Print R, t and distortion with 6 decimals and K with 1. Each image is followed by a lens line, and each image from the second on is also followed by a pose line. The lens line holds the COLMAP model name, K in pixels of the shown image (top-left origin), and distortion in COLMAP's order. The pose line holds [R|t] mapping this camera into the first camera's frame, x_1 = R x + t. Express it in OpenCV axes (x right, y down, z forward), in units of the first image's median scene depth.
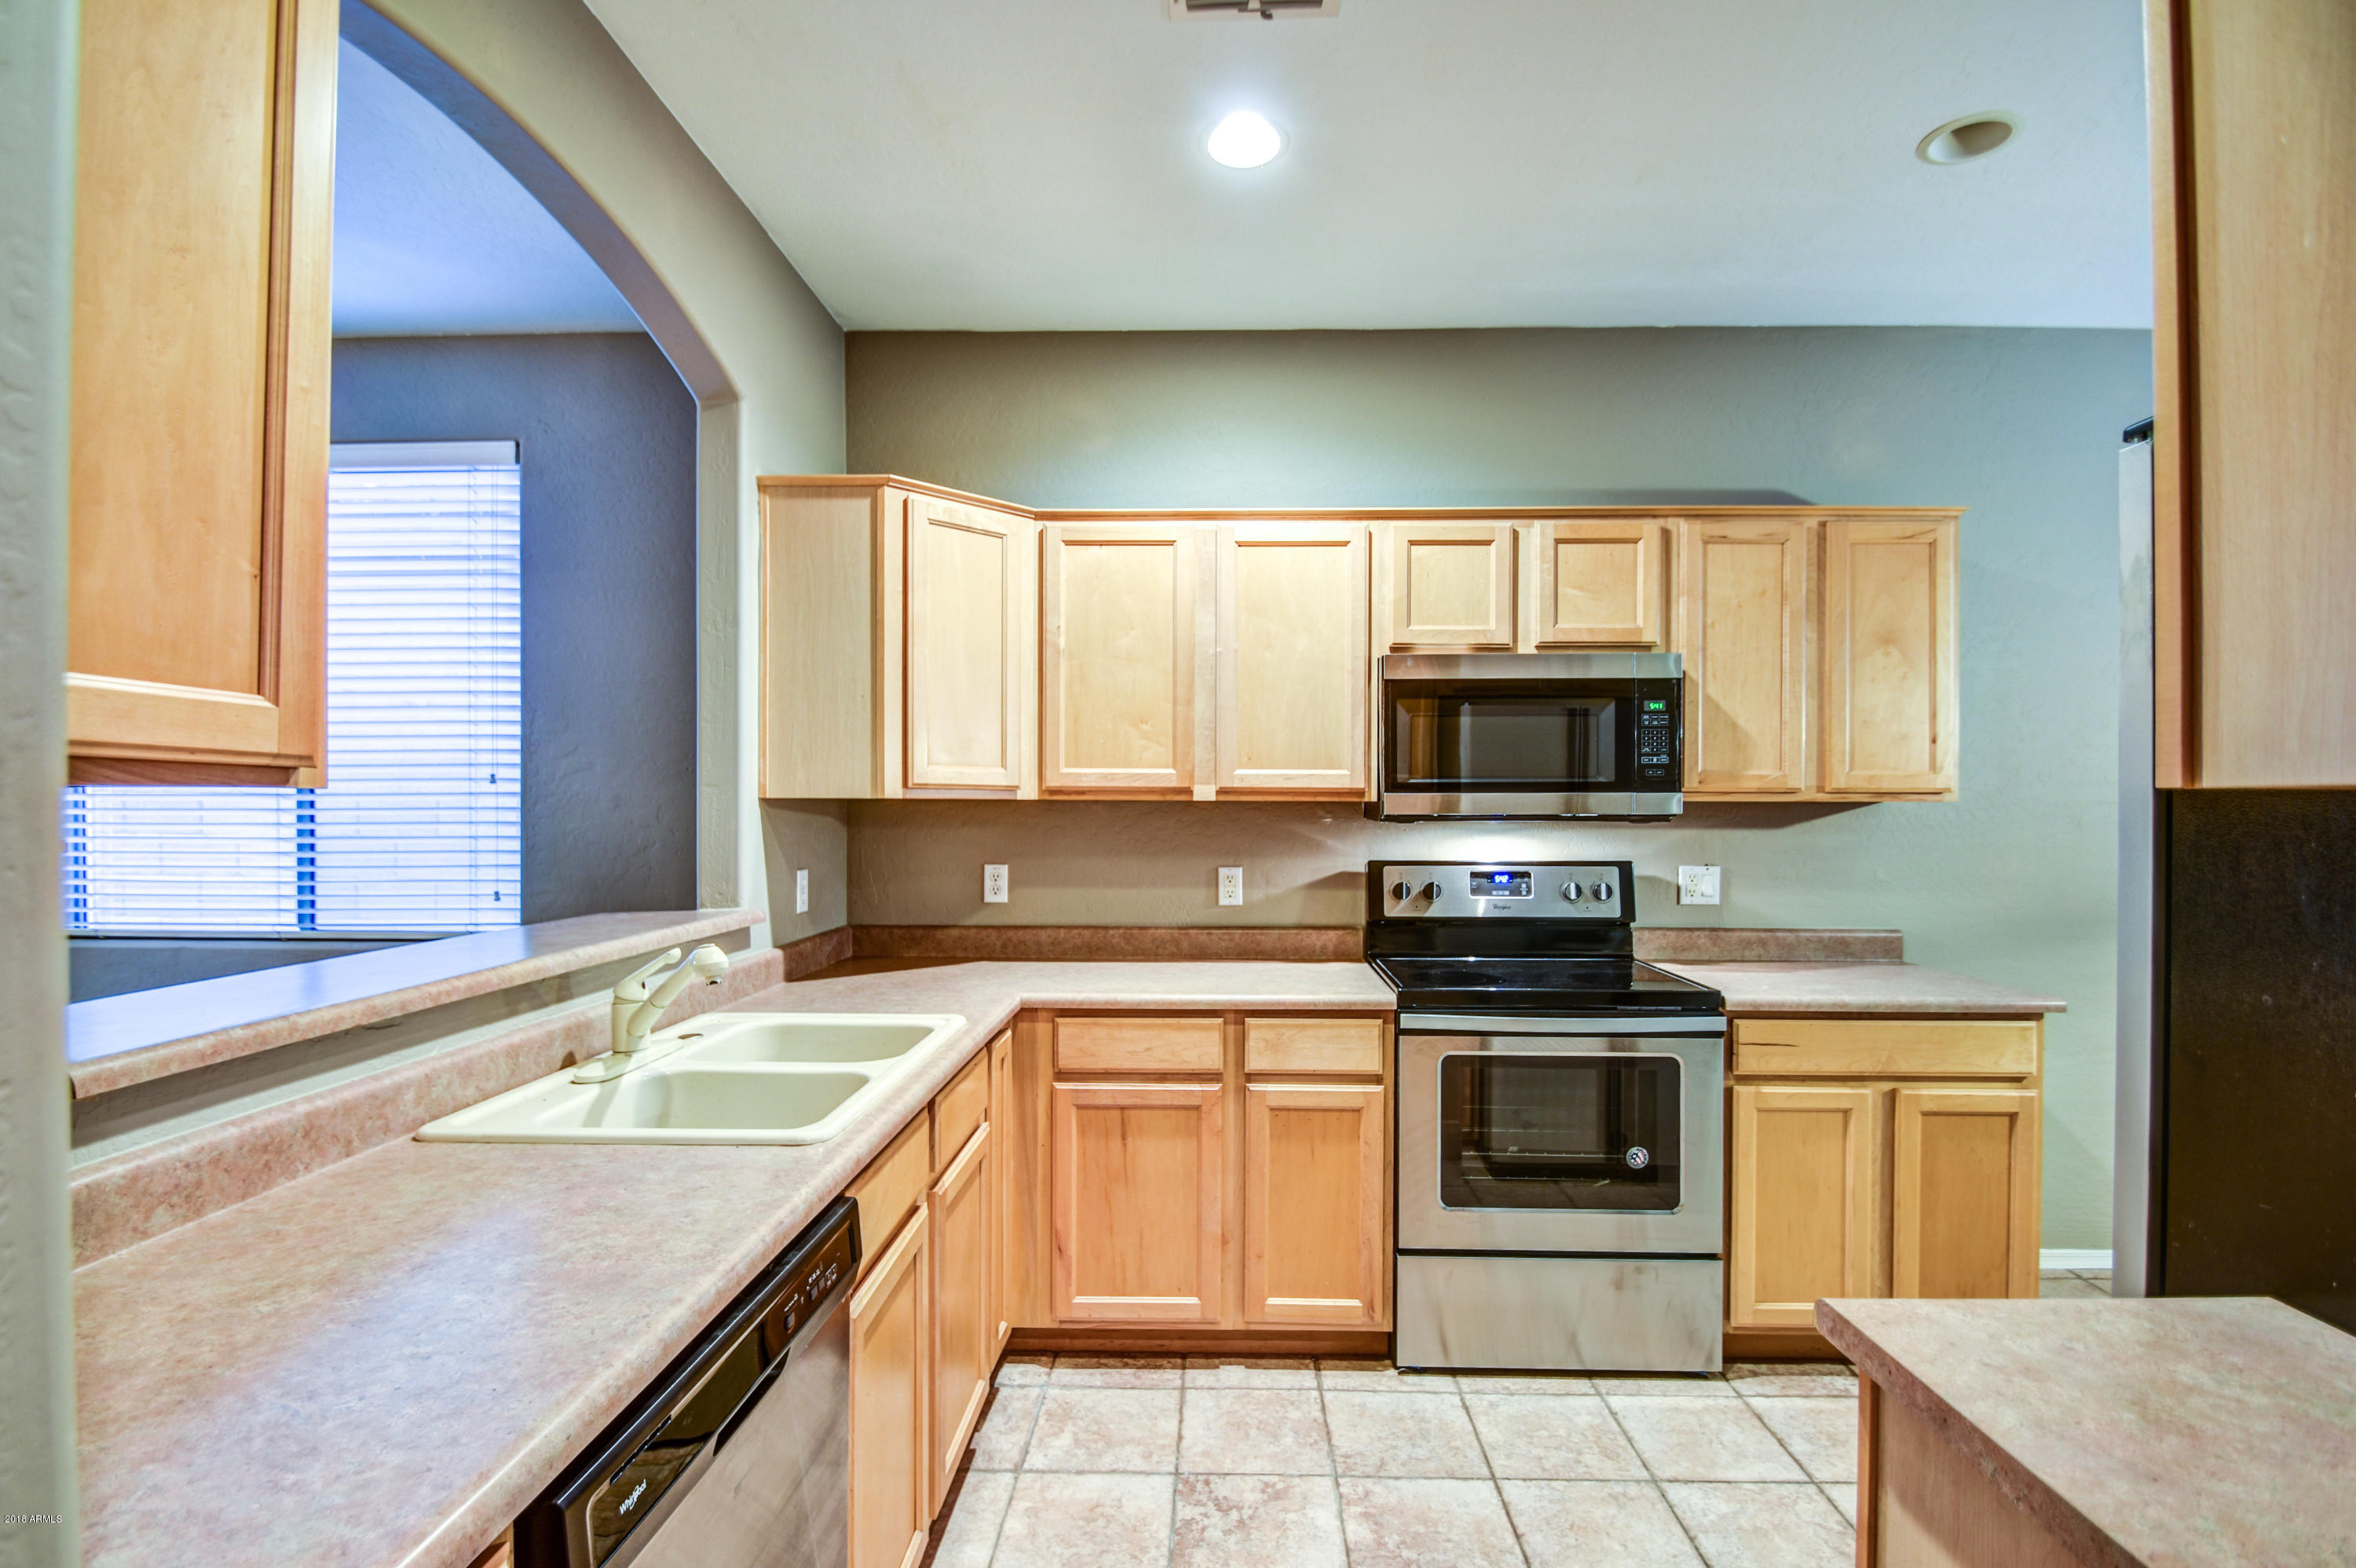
lens RADIAL K [[1085.4, 0, 1257.8], [0, 1085.4, 808.0], [0, 0, 1]] dist [0.001801, -0.000395]
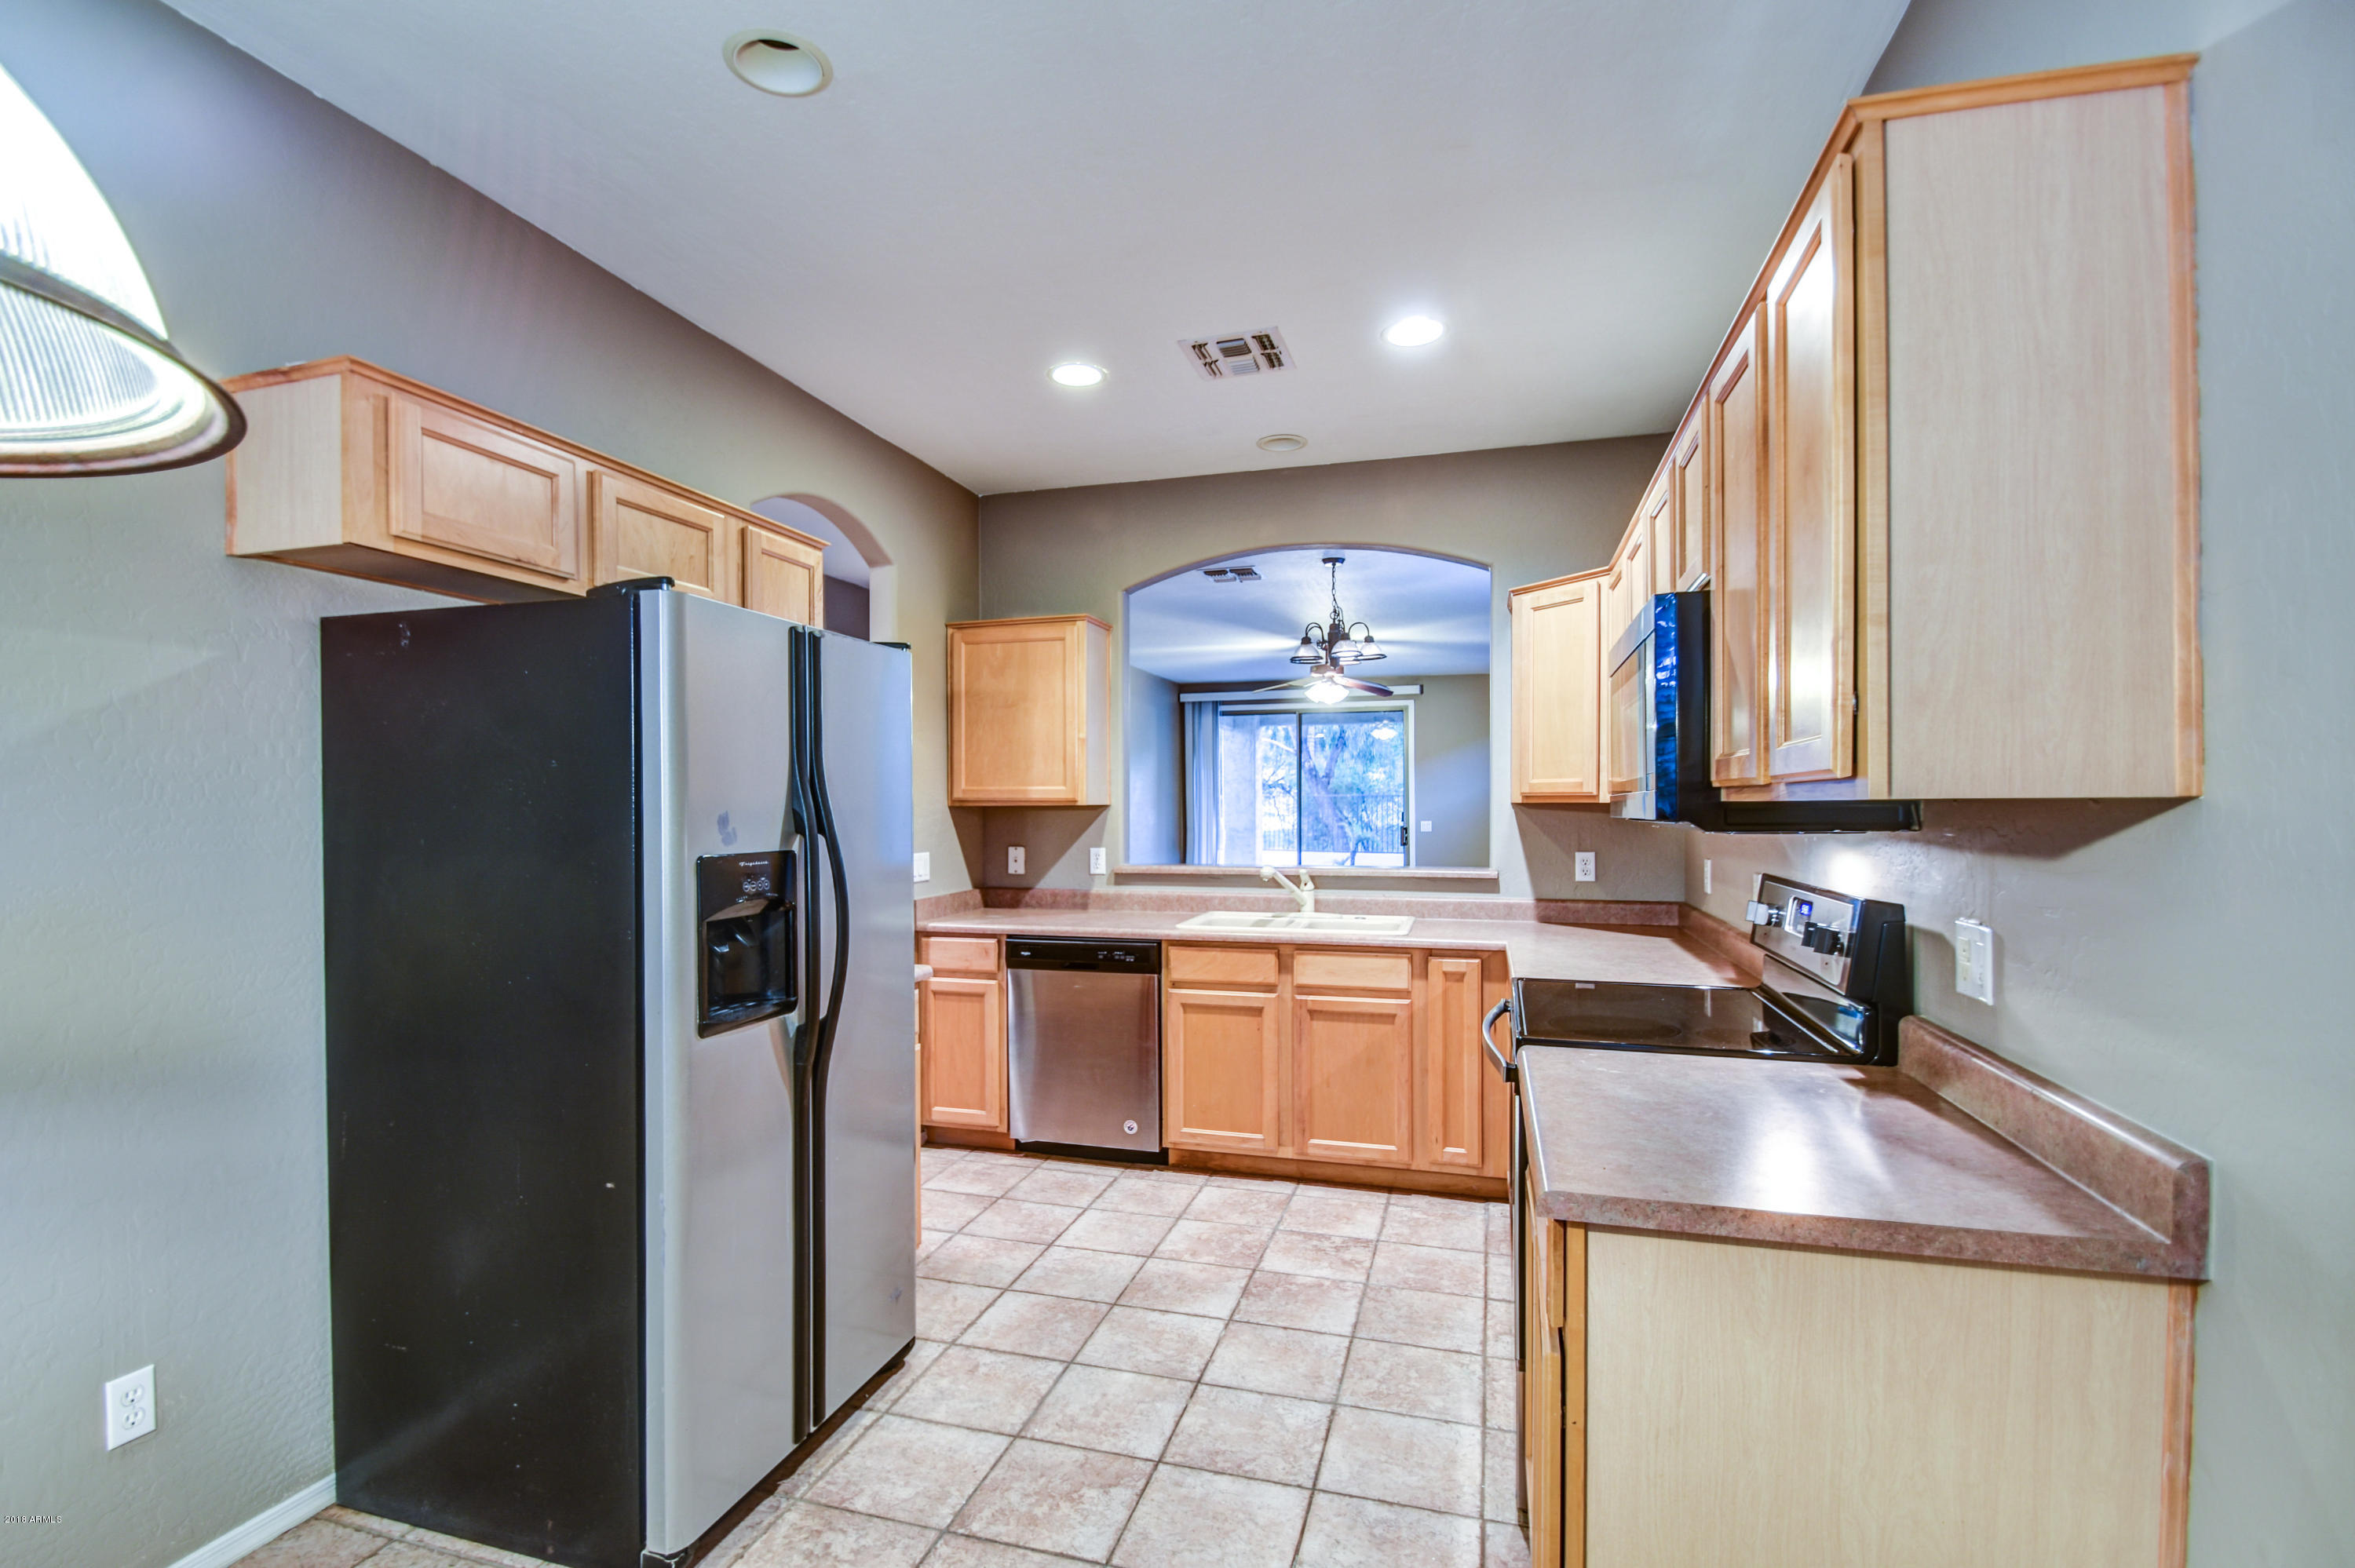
lens RADIAL K [[1075.0, 0, 1133.9], [0, 1075.0, 817.8], [0, 0, 1]] dist [0.013543, -0.016918]
pose [[-0.295384, 0.011450, -0.955310, 1.160156], [-0.000912, 0.999924, 0.012267, -0.005559], [0.955378, 0.004495, -0.295352, 0.873924]]
